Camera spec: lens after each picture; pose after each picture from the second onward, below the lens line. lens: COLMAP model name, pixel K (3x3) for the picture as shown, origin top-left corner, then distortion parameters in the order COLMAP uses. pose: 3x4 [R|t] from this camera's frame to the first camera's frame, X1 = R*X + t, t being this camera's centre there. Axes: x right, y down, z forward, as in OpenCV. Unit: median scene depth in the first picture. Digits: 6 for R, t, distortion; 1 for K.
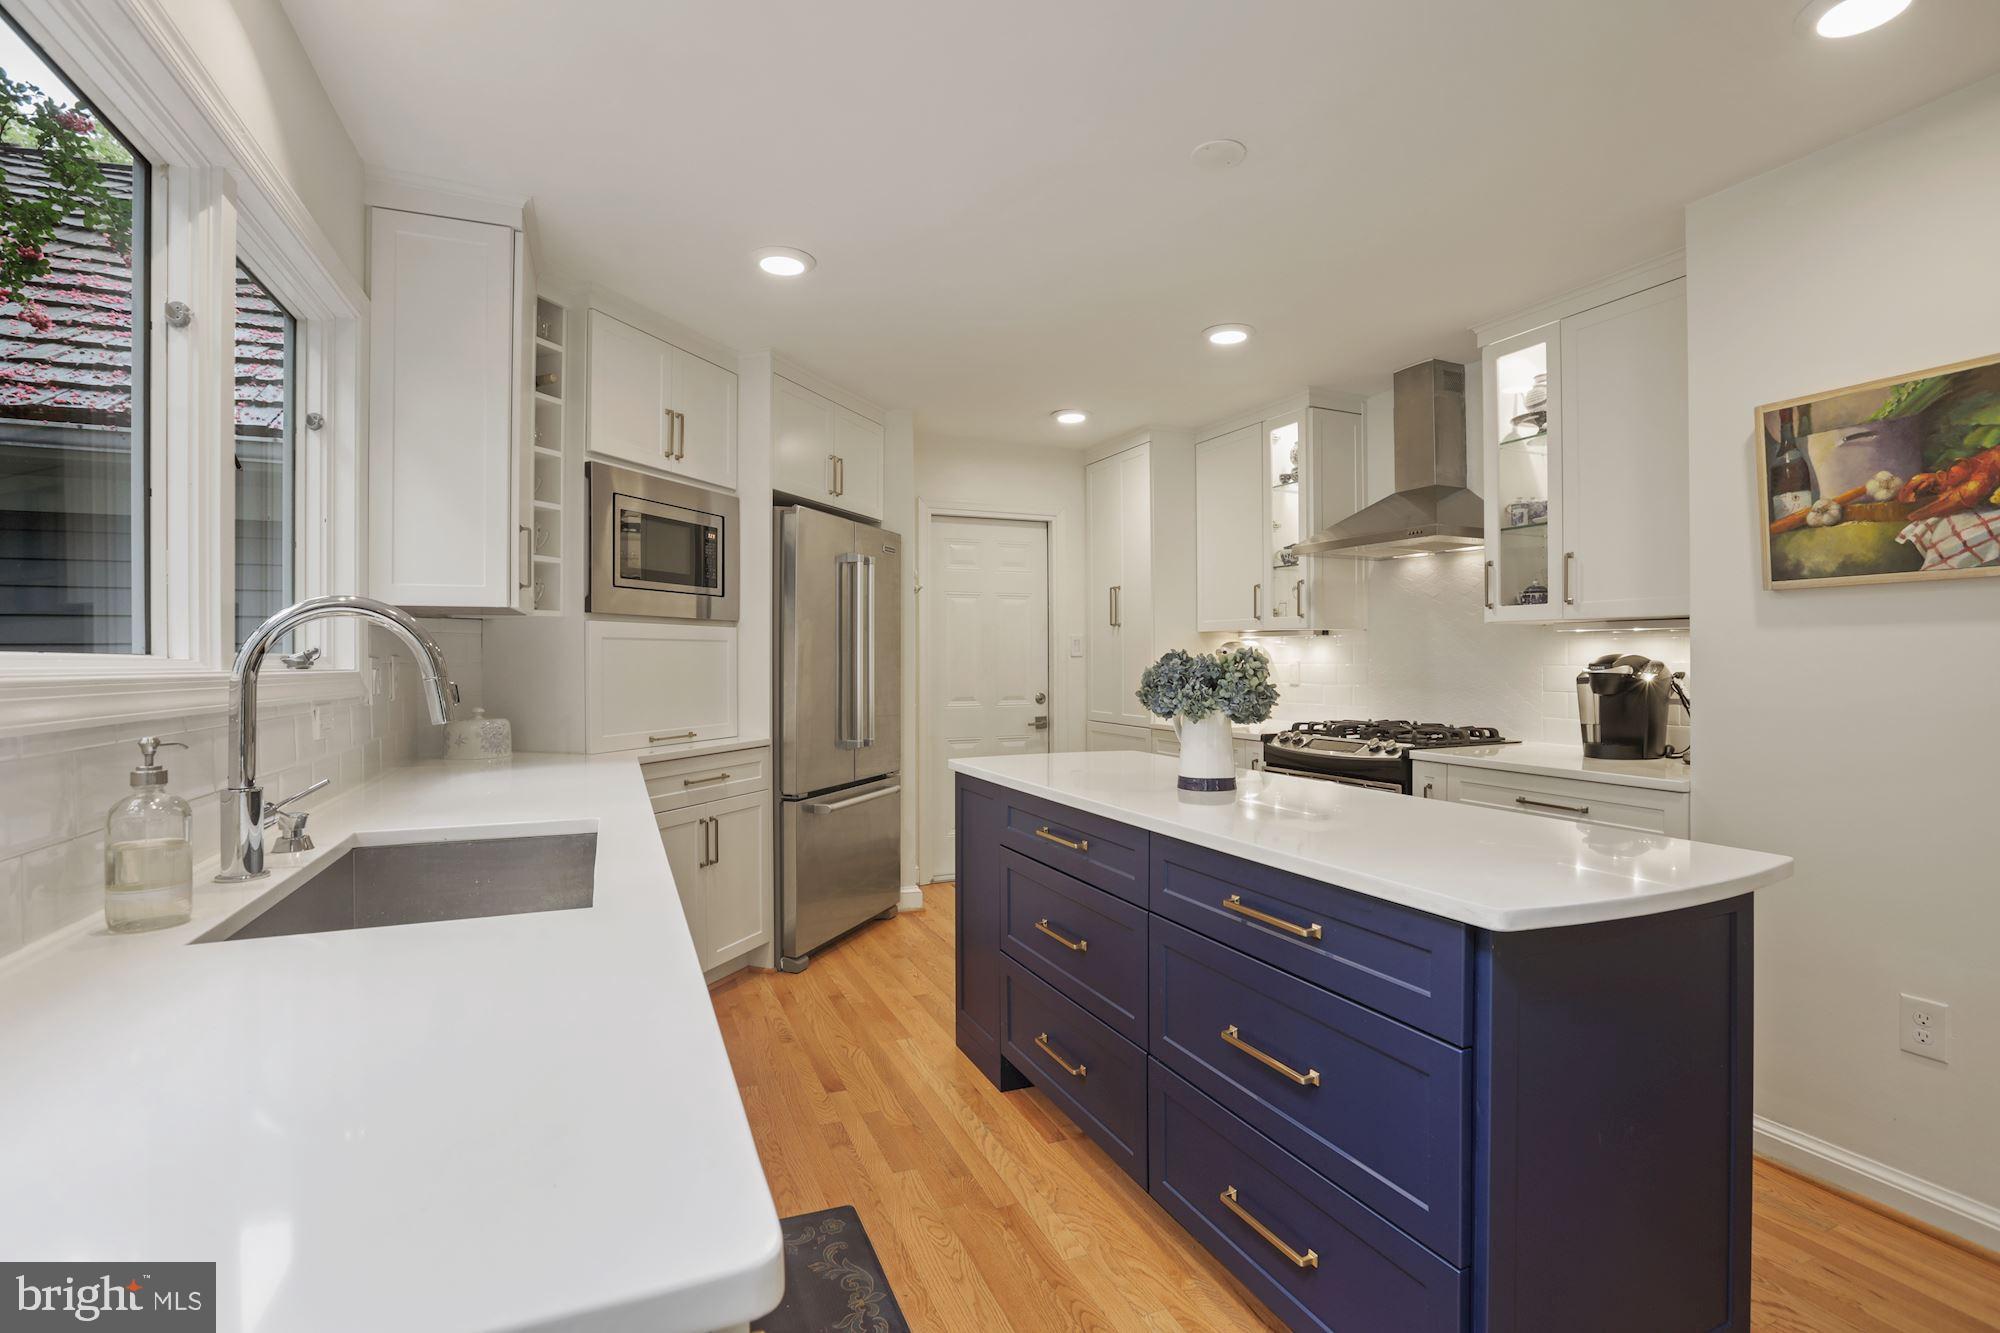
lens RADIAL K [[930.0, 0, 987.9], [0, 930.0, 665.7], [0, 0, 1]] dist [-0.046373, 0.010575]
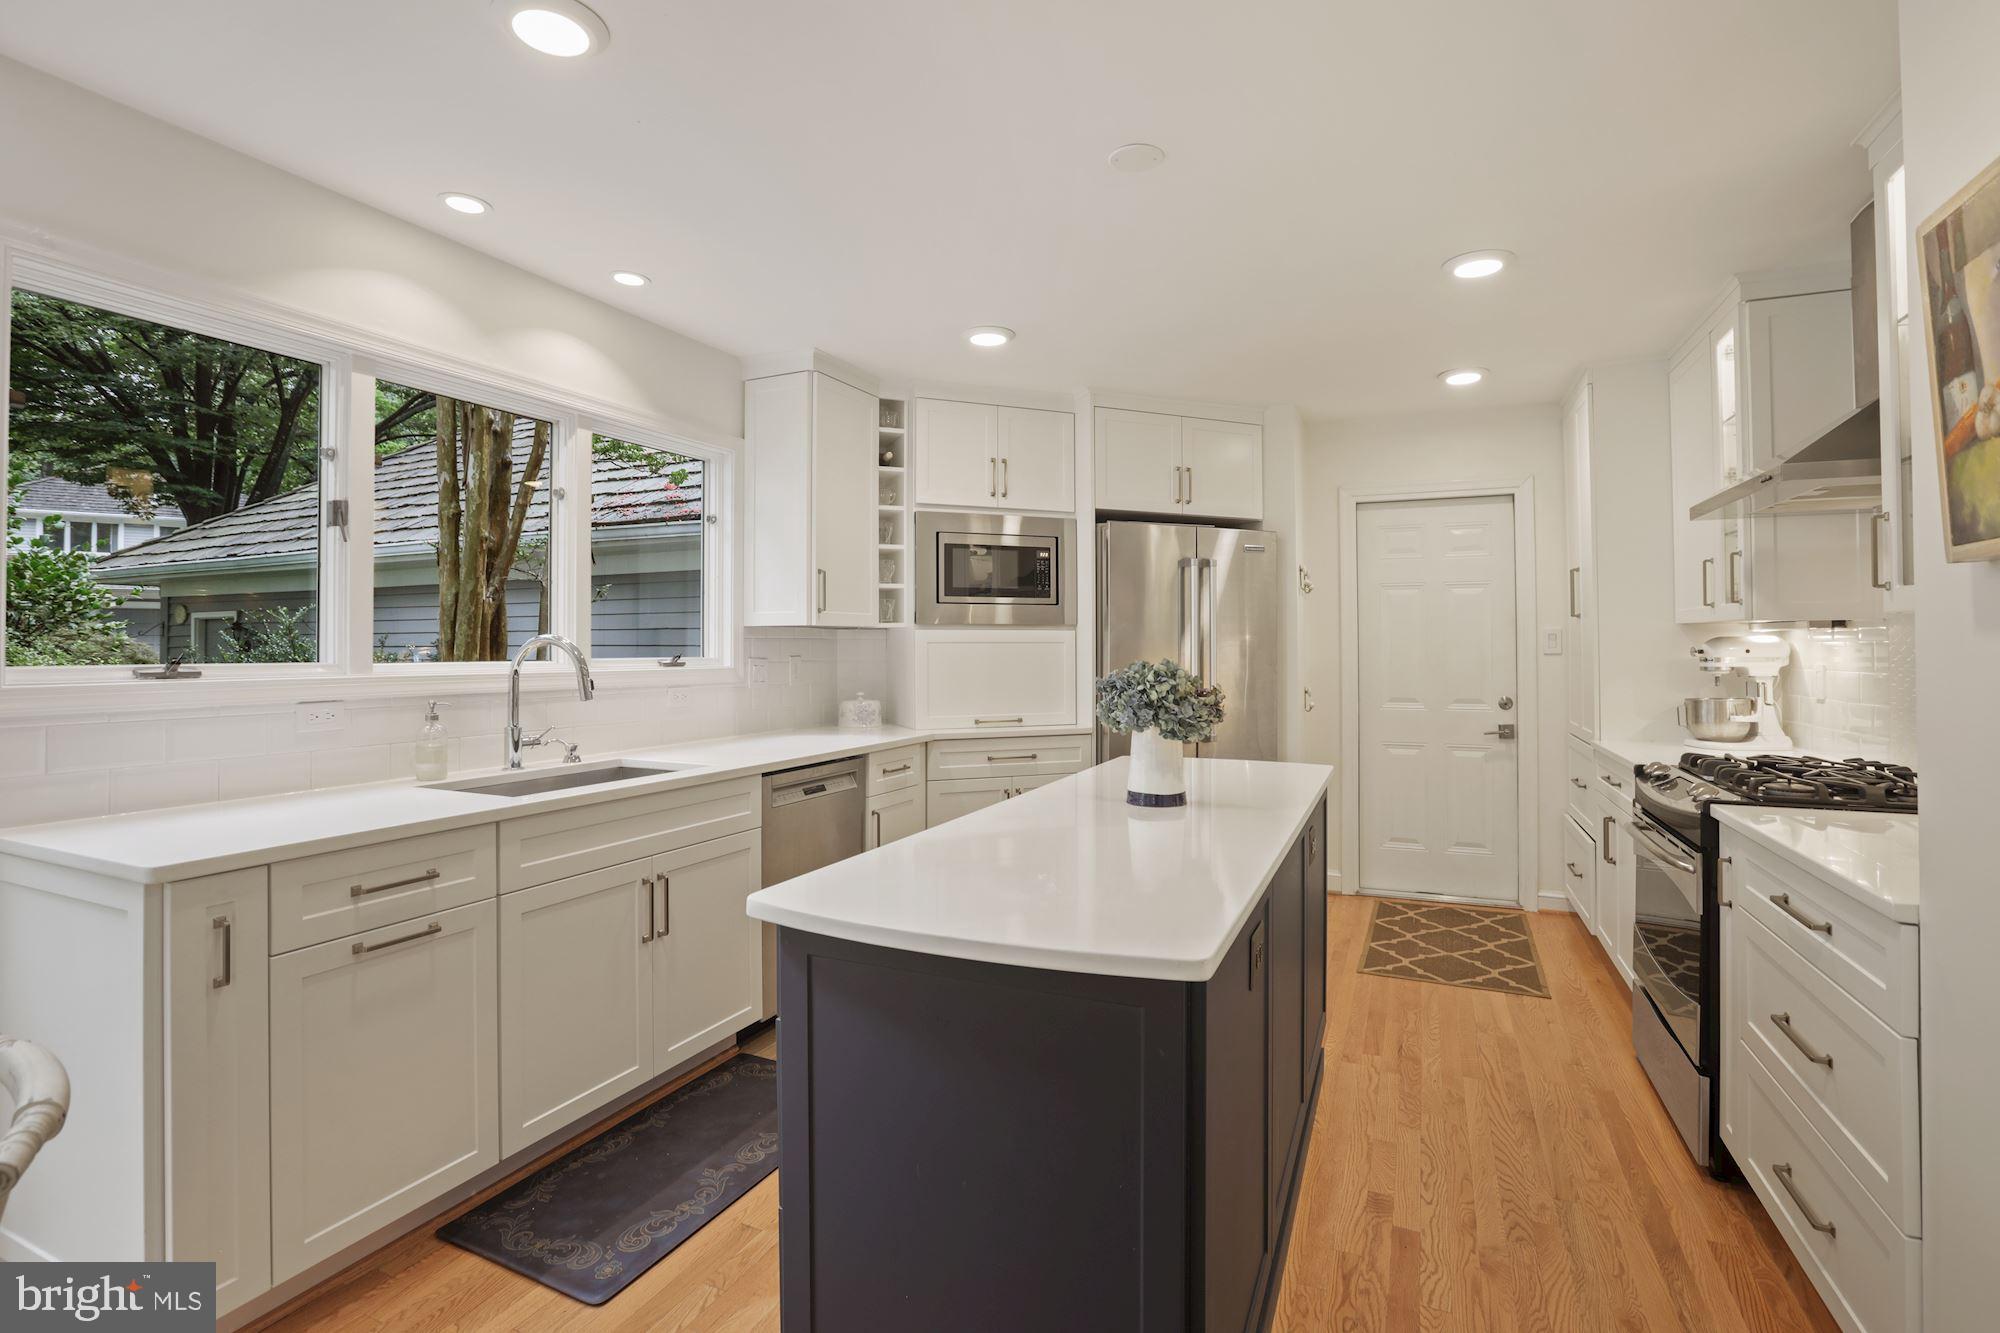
lens RADIAL K [[930.0, 0, 1007.2], [0, 930.0, 630.0], [0, 0, 1]] dist [-0.046373, 0.010575]
pose [[0.677876, -0.009770, -0.735112, 0.589081], [-0.005477, 0.999817, -0.018339, -0.022001], [0.735156, 0.016457, 0.677698, 0.162330]]
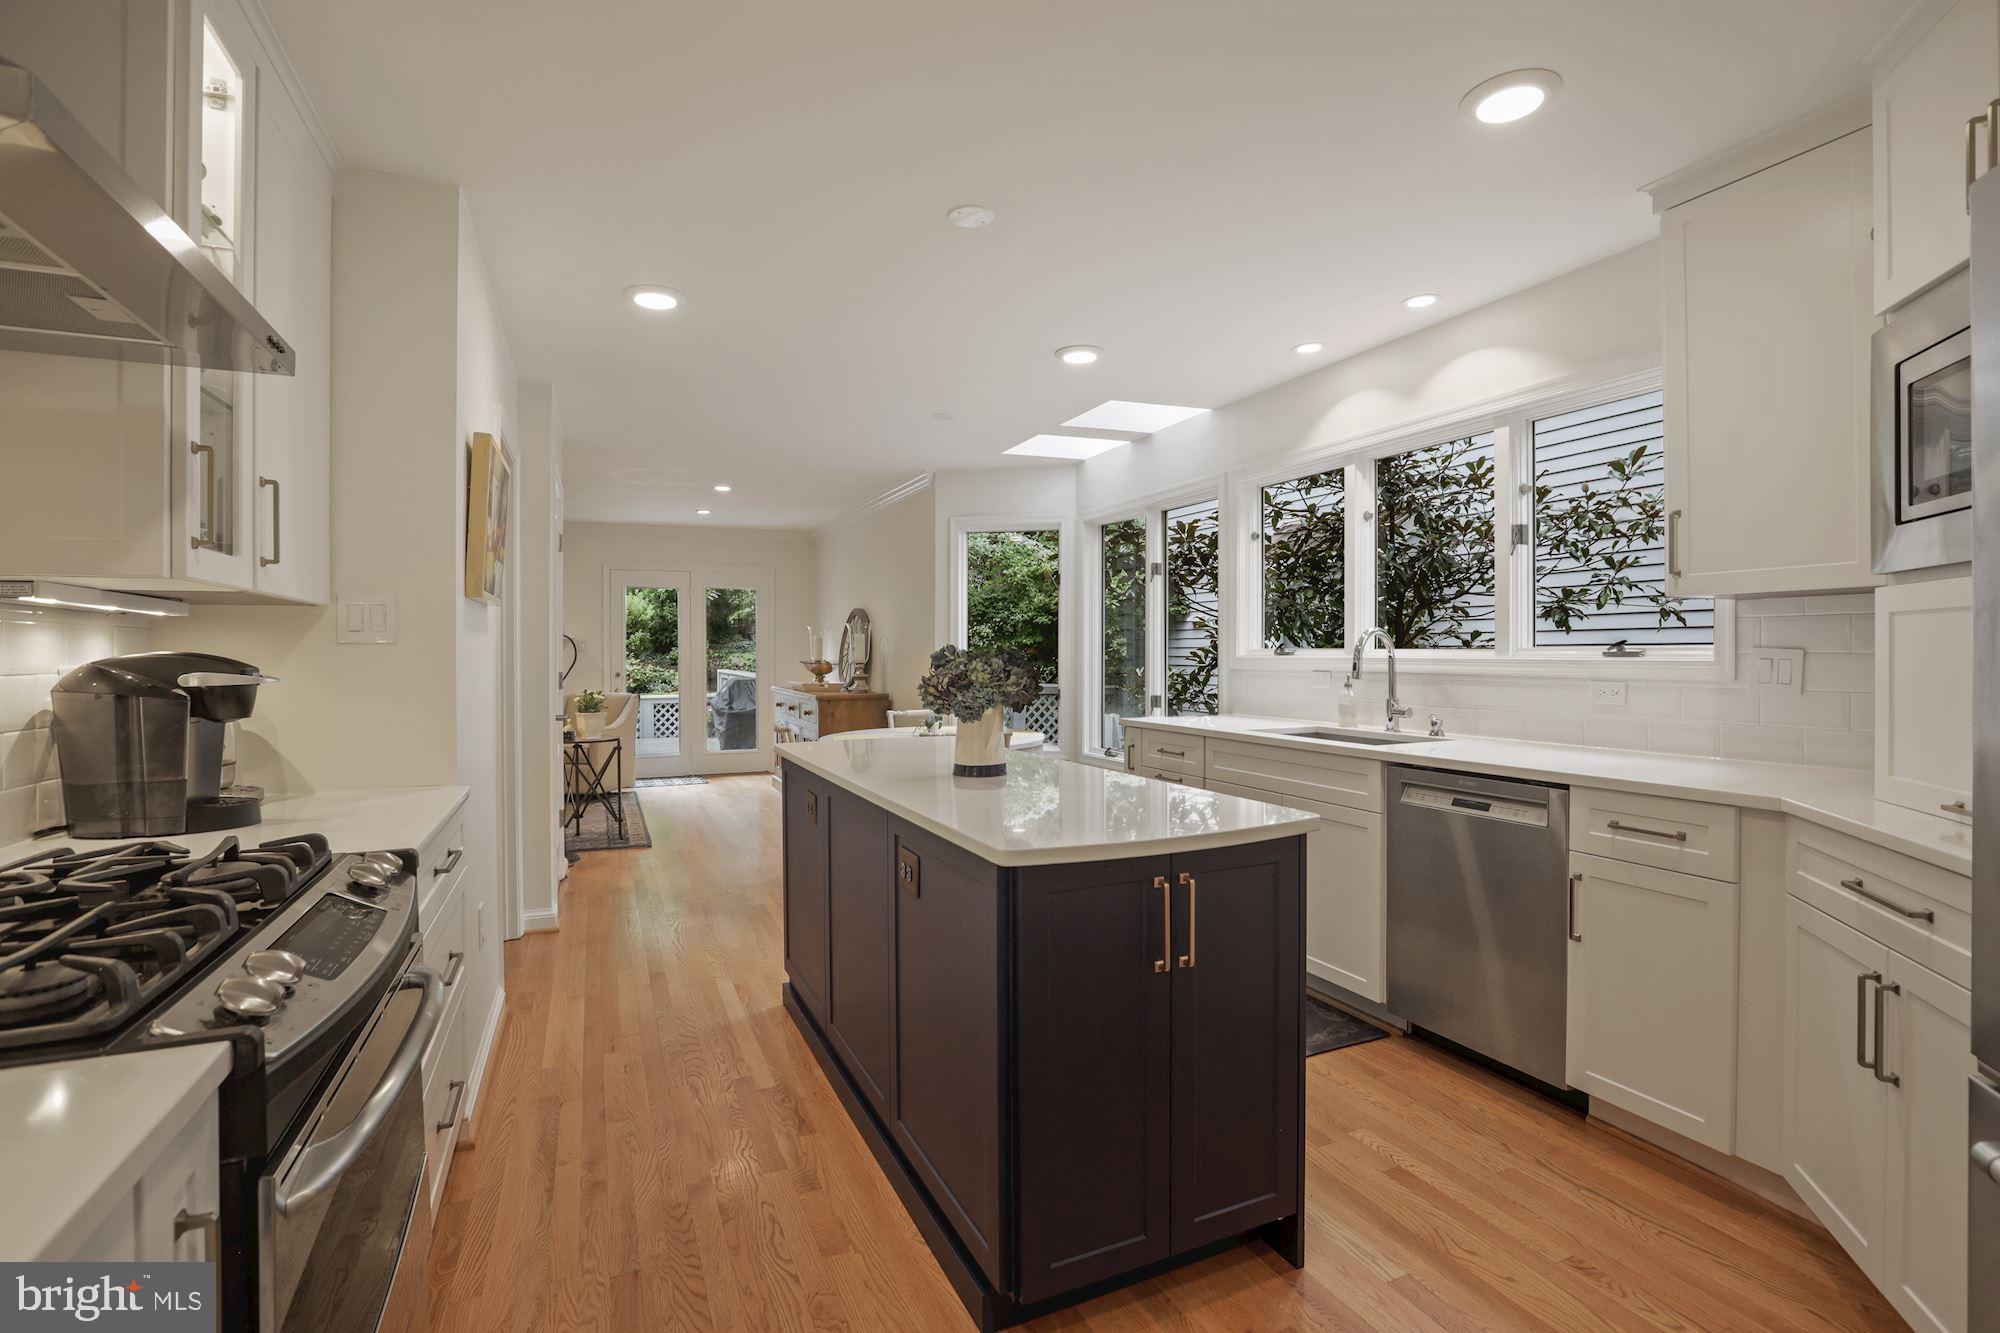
lens RADIAL K [[930.0, 0, 991.8], [0, 930.0, 660.0], [0, 0, 1]] dist [-0.046373, 0.010575]
pose [[-0.999974, 0.005979, -0.004123, 0.150904], [0.005930, 0.999911, 0.011929, -0.008737], [0.004194, 0.011904, -0.999920, 1.477182]]
